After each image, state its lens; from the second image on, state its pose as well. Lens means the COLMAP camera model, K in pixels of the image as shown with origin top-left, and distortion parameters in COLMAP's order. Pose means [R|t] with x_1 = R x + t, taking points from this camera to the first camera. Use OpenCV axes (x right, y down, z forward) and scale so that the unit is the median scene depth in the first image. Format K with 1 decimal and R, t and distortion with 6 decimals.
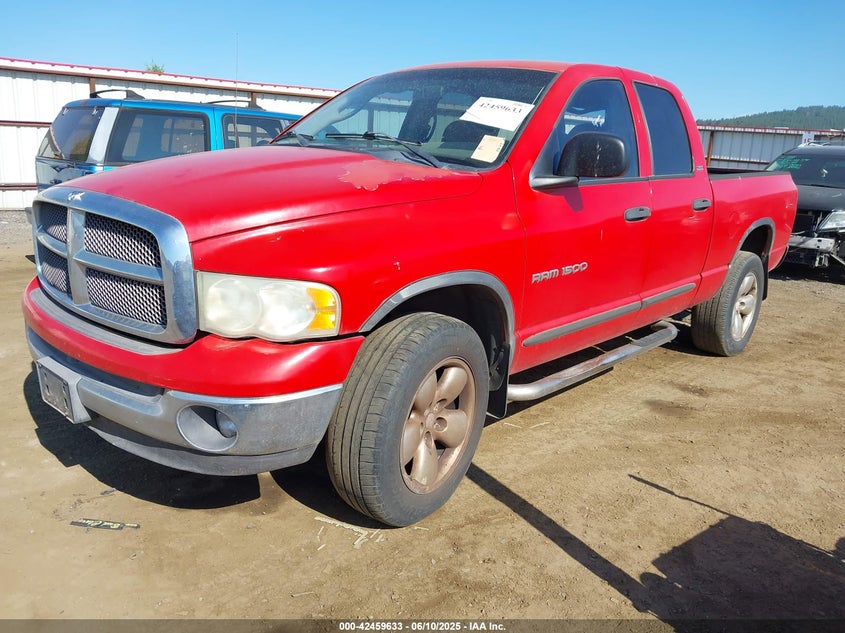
lens RADIAL K [[631.0, 0, 422.6], [0, 631.0, 339.1], [0, 0, 1]] dist [-0.007218, -0.003261]
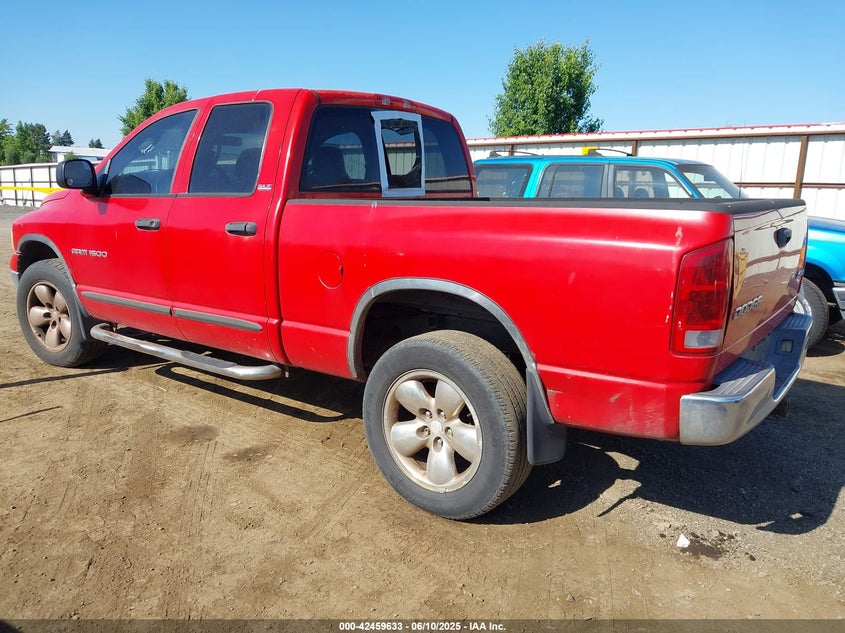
lens RADIAL K [[661.7, 0, 424.7], [0, 661.7, 316.6], [0, 0, 1]] dist [0.006783, -0.000063]
pose [[0.144776, 0.158030, -0.976763, 0.753617], [-0.303749, 0.946596, 0.108128, -0.149136], [0.941688, 0.281037, 0.185046, 0.594668]]
